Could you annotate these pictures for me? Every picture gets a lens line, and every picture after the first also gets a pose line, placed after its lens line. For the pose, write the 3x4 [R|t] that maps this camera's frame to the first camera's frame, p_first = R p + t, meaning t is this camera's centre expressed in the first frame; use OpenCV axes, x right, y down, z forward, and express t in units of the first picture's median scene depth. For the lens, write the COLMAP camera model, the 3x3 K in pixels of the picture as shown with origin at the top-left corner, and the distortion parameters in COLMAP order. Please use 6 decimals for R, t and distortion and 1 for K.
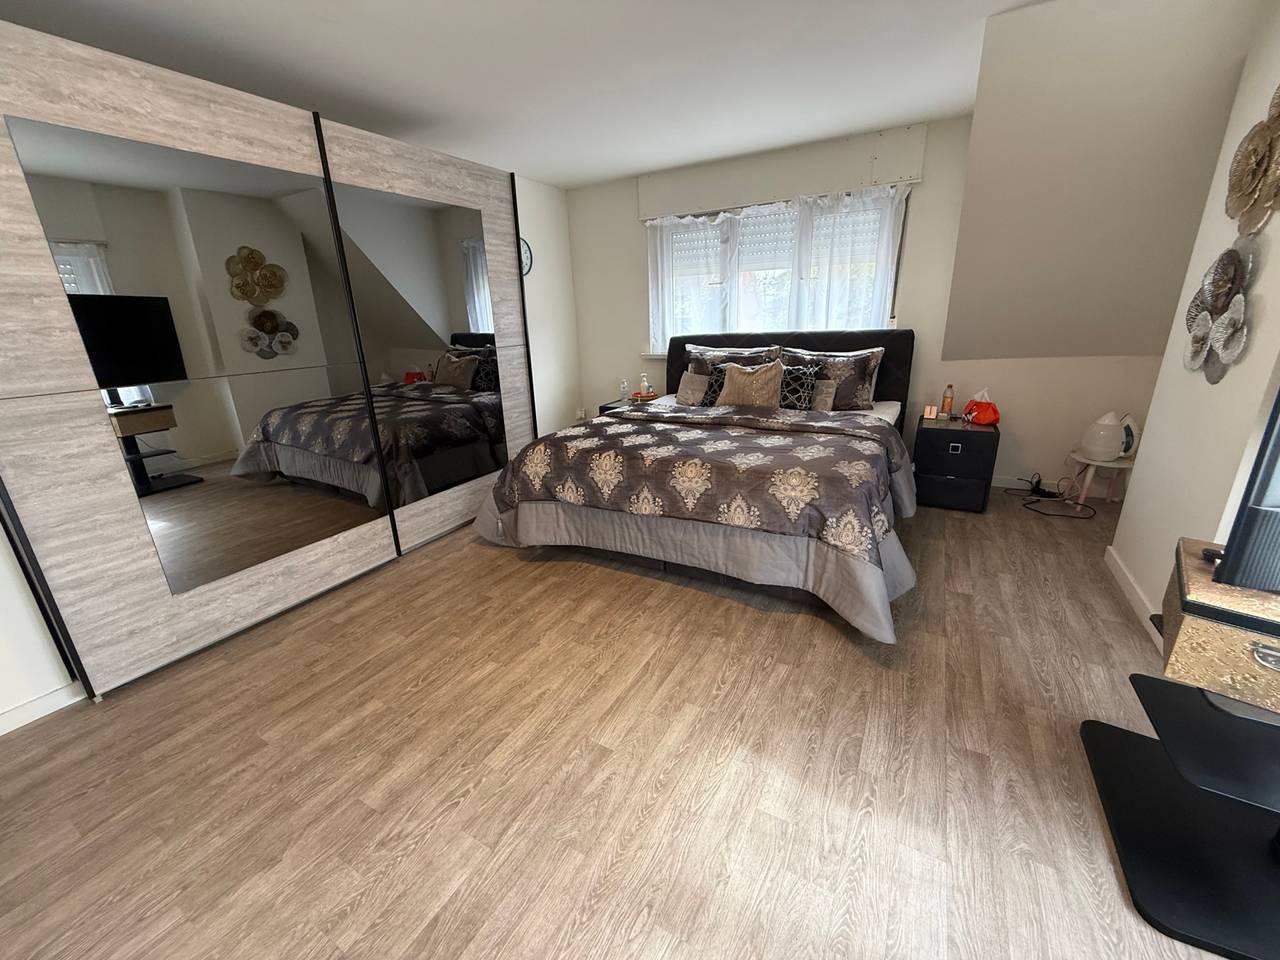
lens RADIAL K [[511.4, 0, 638.2], [0, 511.4, 479.3], [0, 0, 1]] dist [-0.000487, -0.000414]
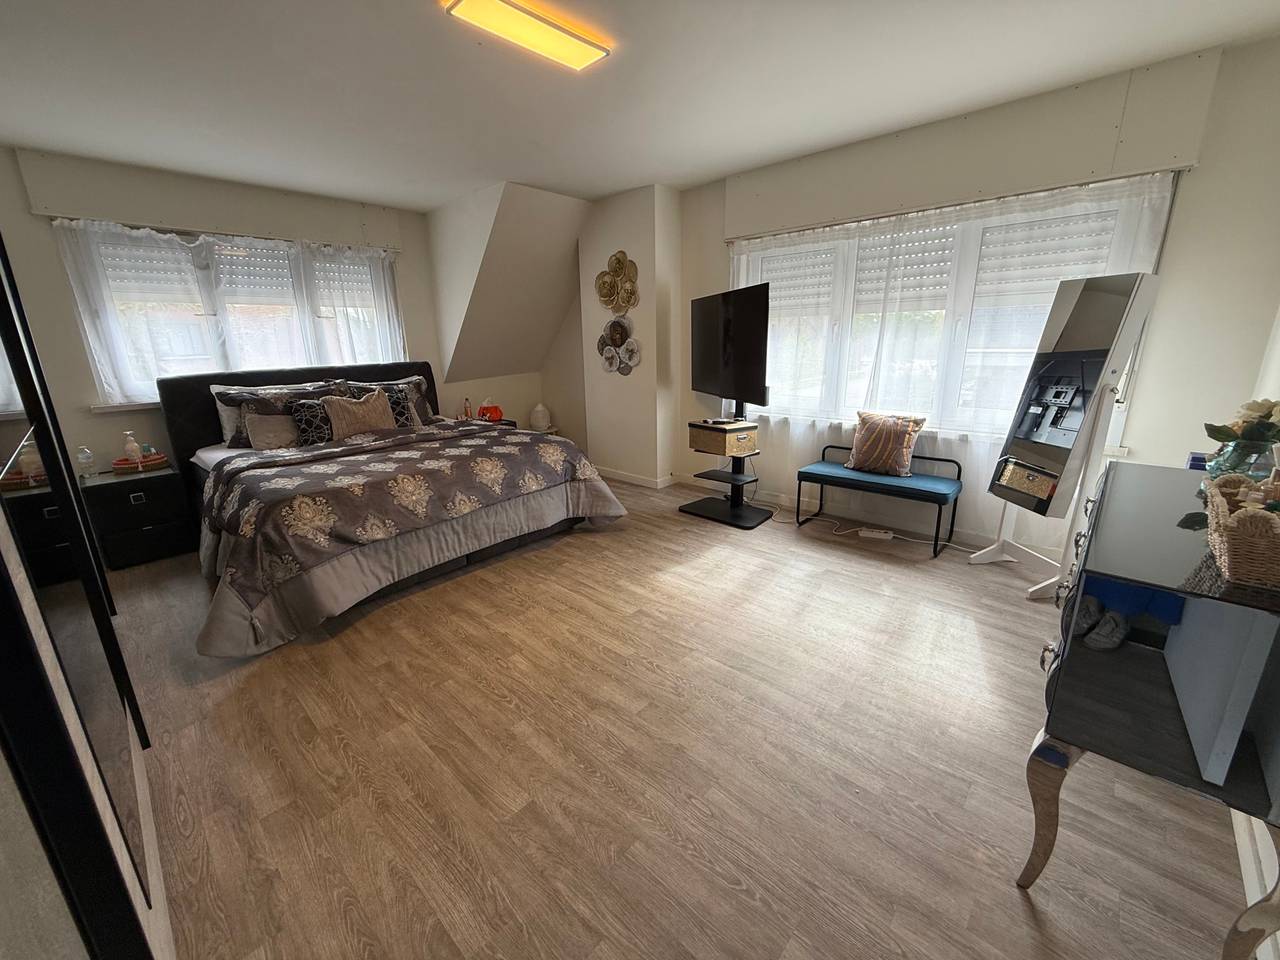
lens RADIAL K [[511.4, 0, 635.5], [0, 511.4, 478.5], [0, 0, 1]] dist [-0.000487, -0.000414]
pose [[0.231669, -0.226860, 0.945972, -0.965529], [0.310934, 0.938685, 0.148964, -0.057929], [-0.921764, 0.259625, 0.288003, 0.301080]]
